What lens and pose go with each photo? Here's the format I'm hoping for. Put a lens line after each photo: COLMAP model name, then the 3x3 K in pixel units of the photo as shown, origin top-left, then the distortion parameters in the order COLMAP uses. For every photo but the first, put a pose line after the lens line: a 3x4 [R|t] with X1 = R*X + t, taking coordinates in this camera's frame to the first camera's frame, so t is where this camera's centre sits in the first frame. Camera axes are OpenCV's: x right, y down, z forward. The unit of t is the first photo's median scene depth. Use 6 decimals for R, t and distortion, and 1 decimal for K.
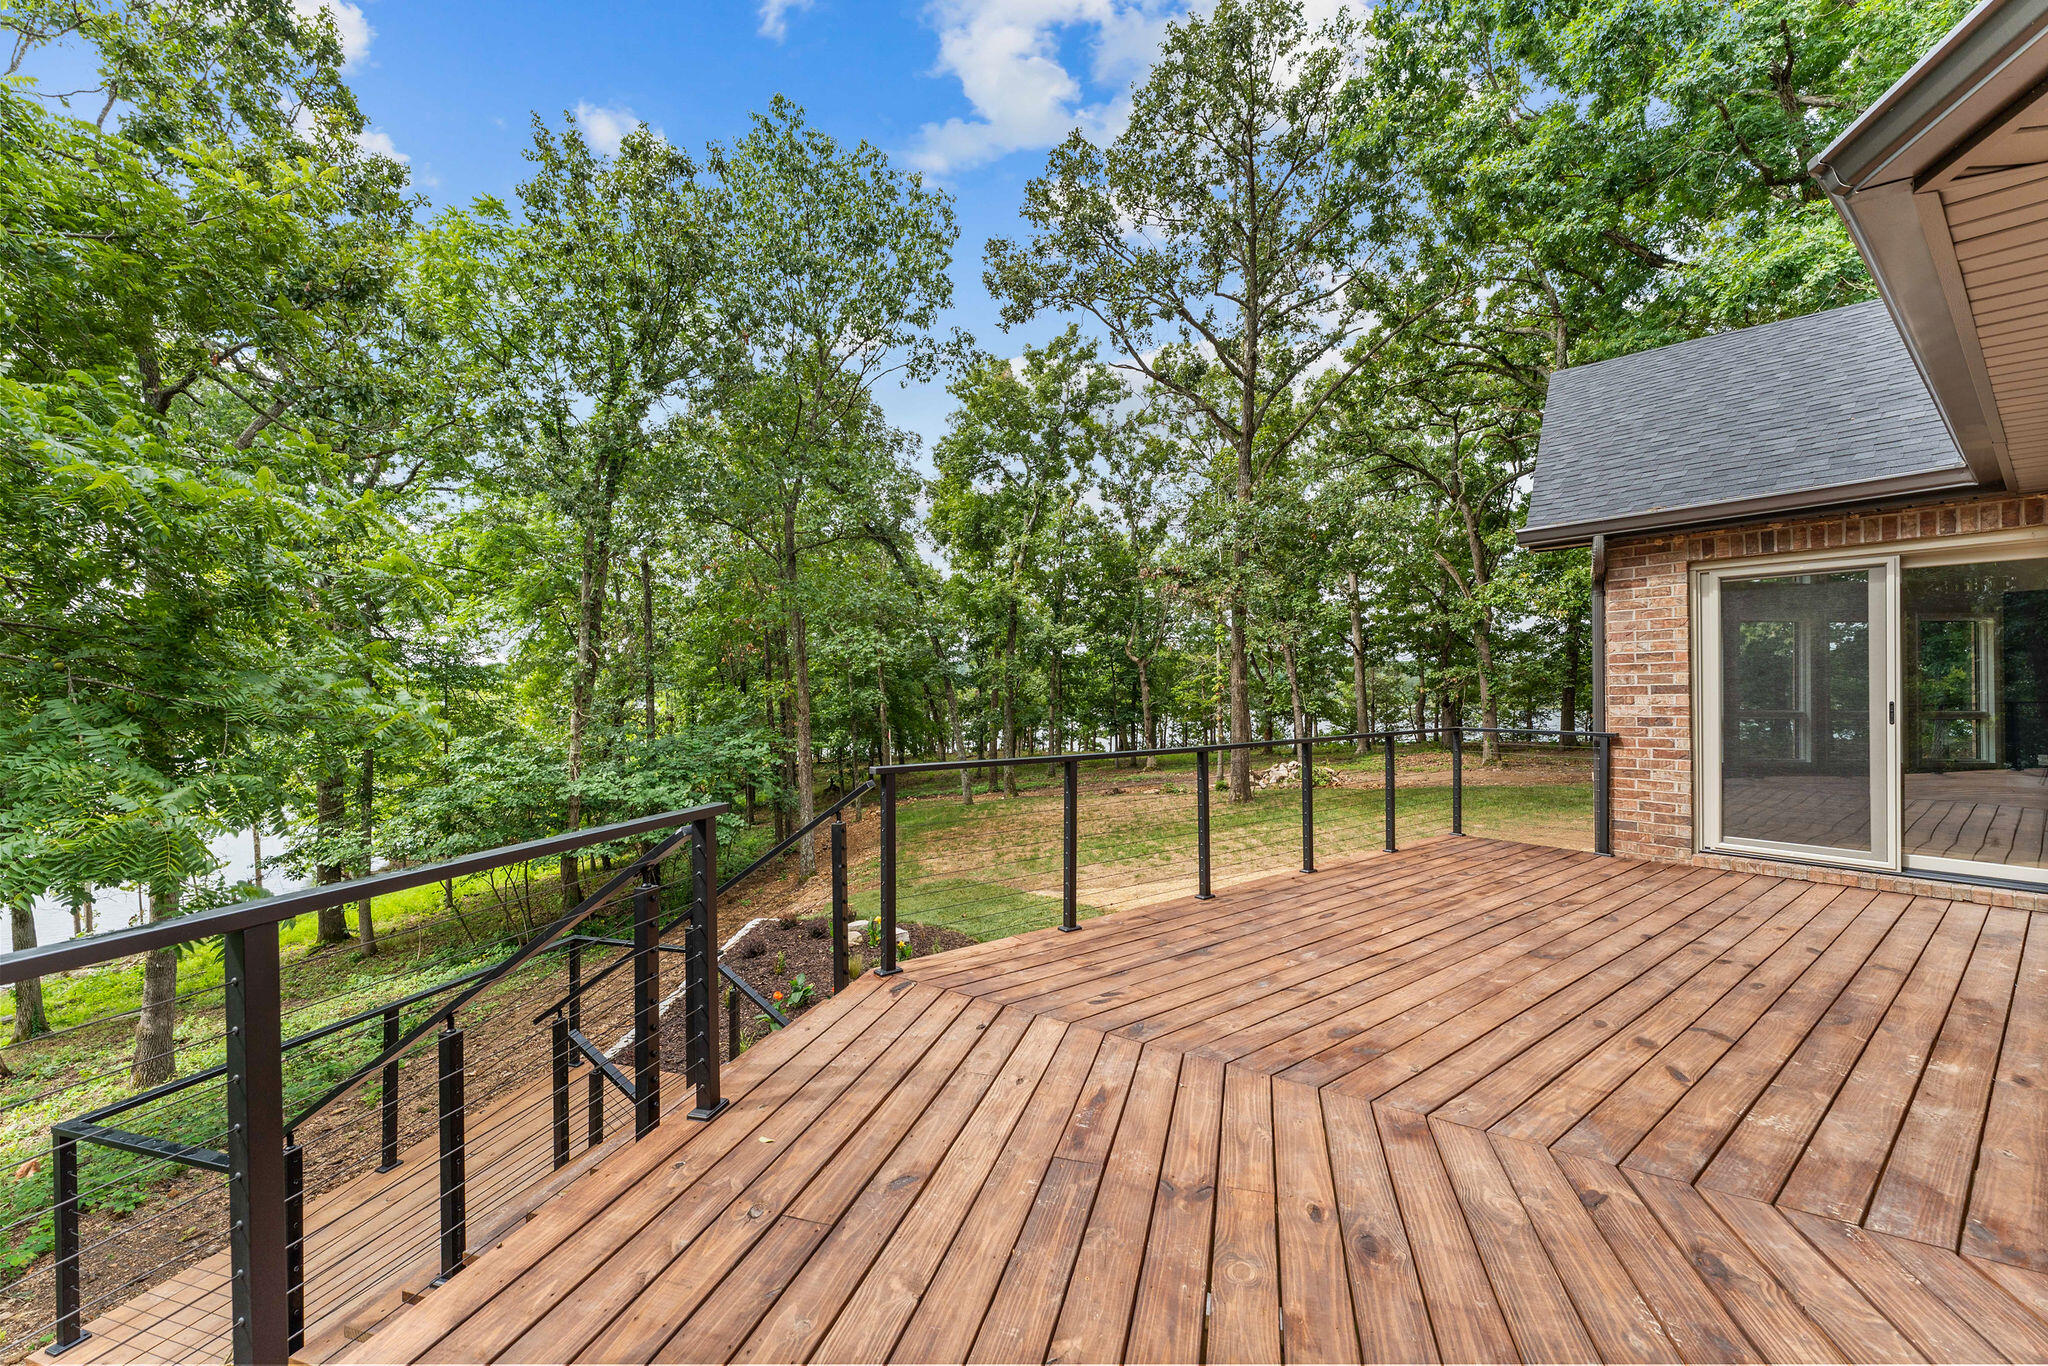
lens RADIAL K [[810.6, 0, 1024.0], [0, 810.6, 683.0], [0, 0, 1]] dist [-0.000852, 0.000065]
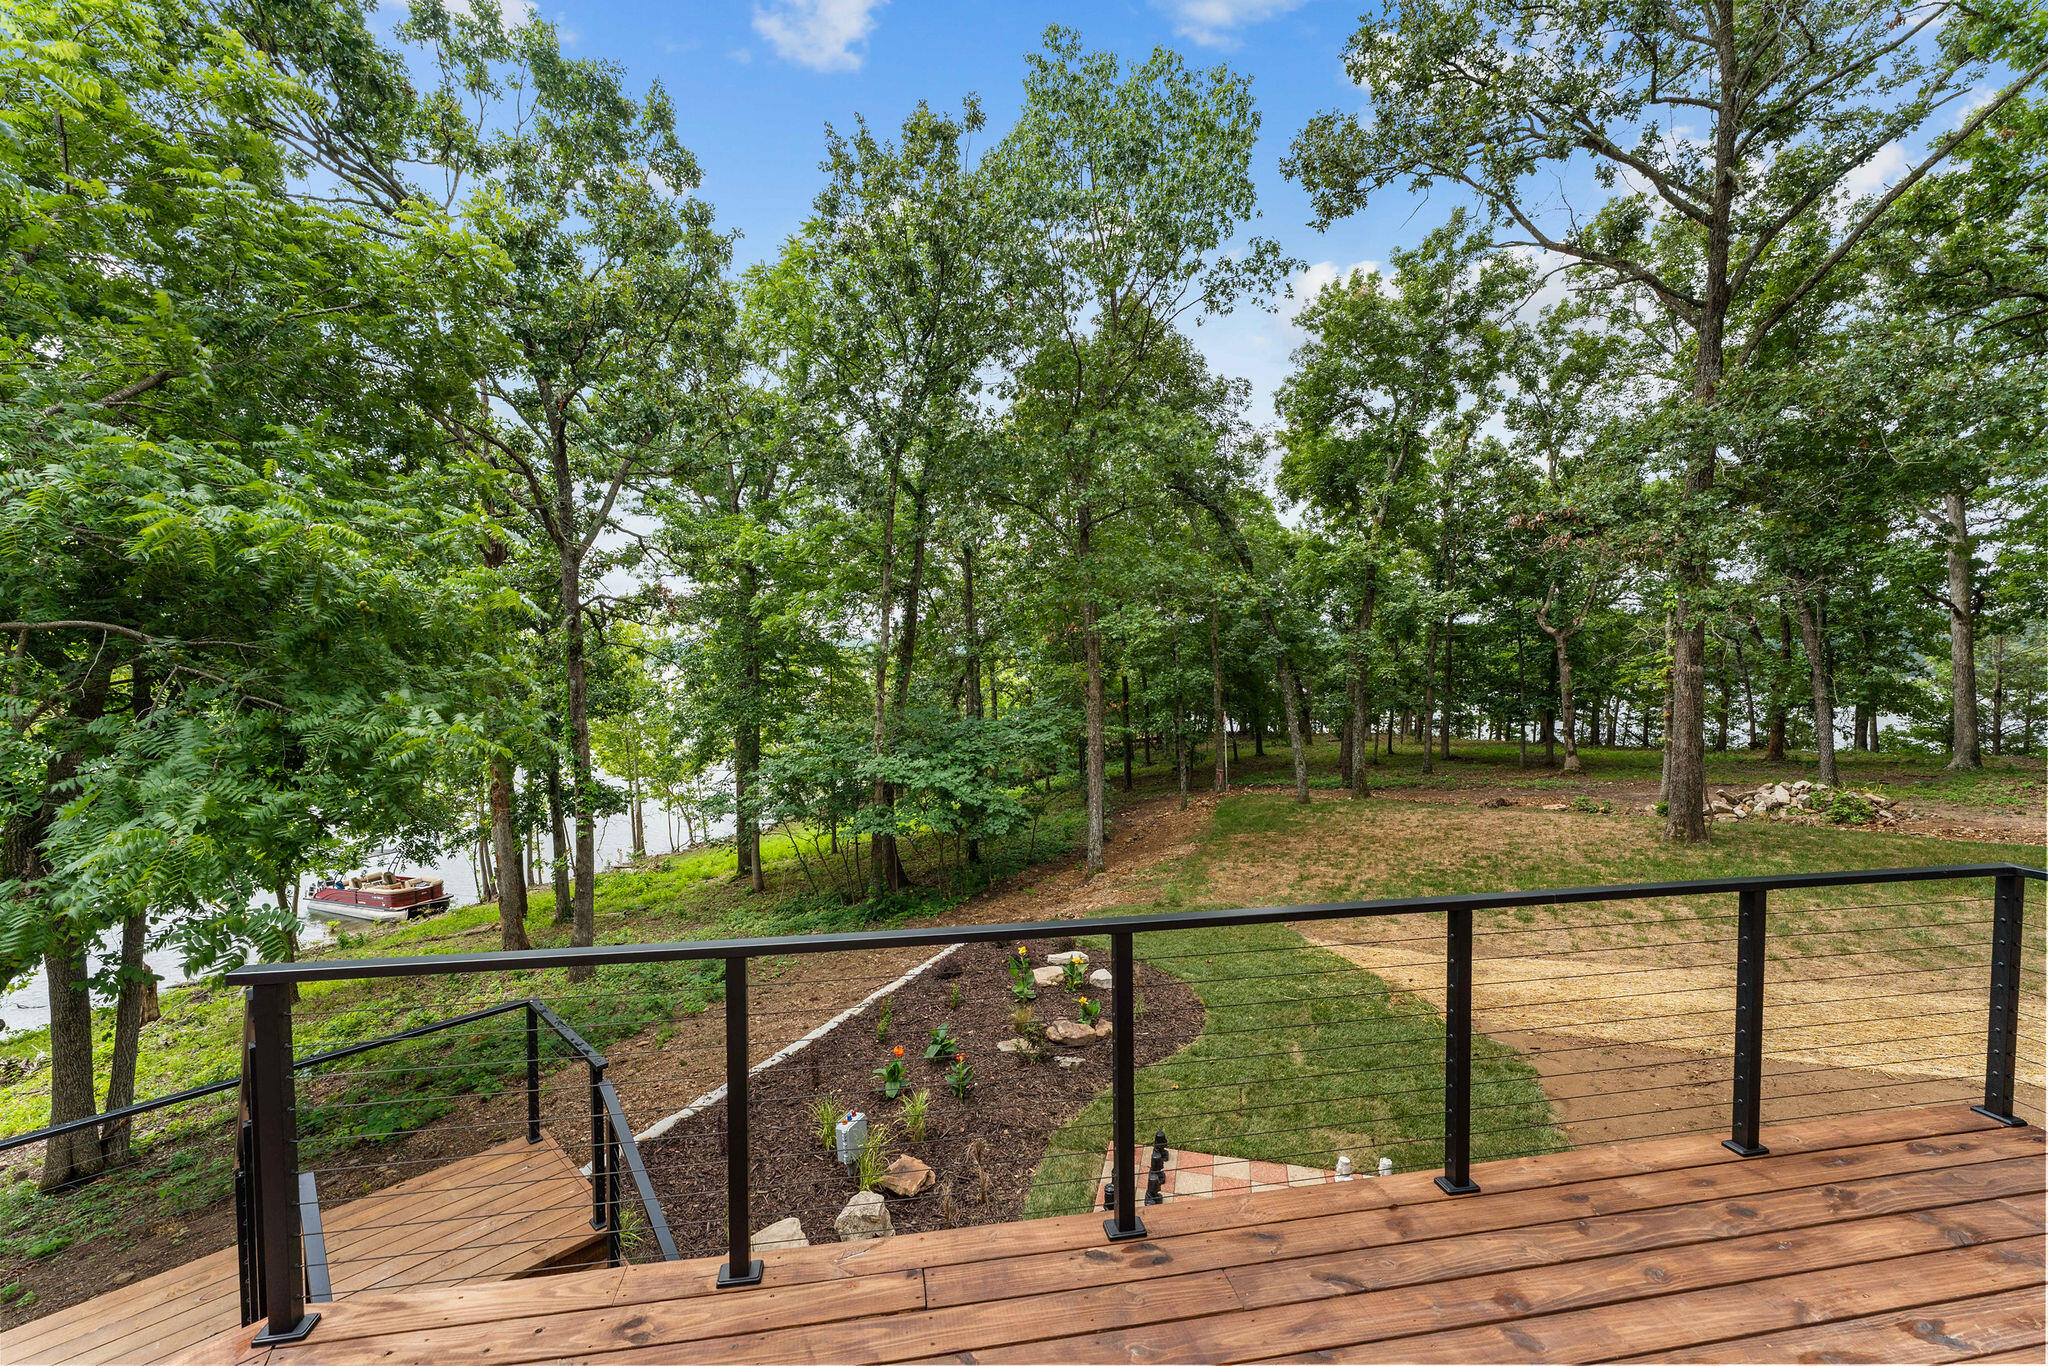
lens RADIAL K [[810.6, 0, 1024.0], [0, 810.6, 683.0], [0, 0, 1]] dist [-0.000852, 0.000065]
pose [[0.884878, 0.016827, -0.465518, 0.059768], [0.002050, 0.999197, 0.040016, -0.012268], [0.465818, -0.036364, 0.884133, 0.084981]]
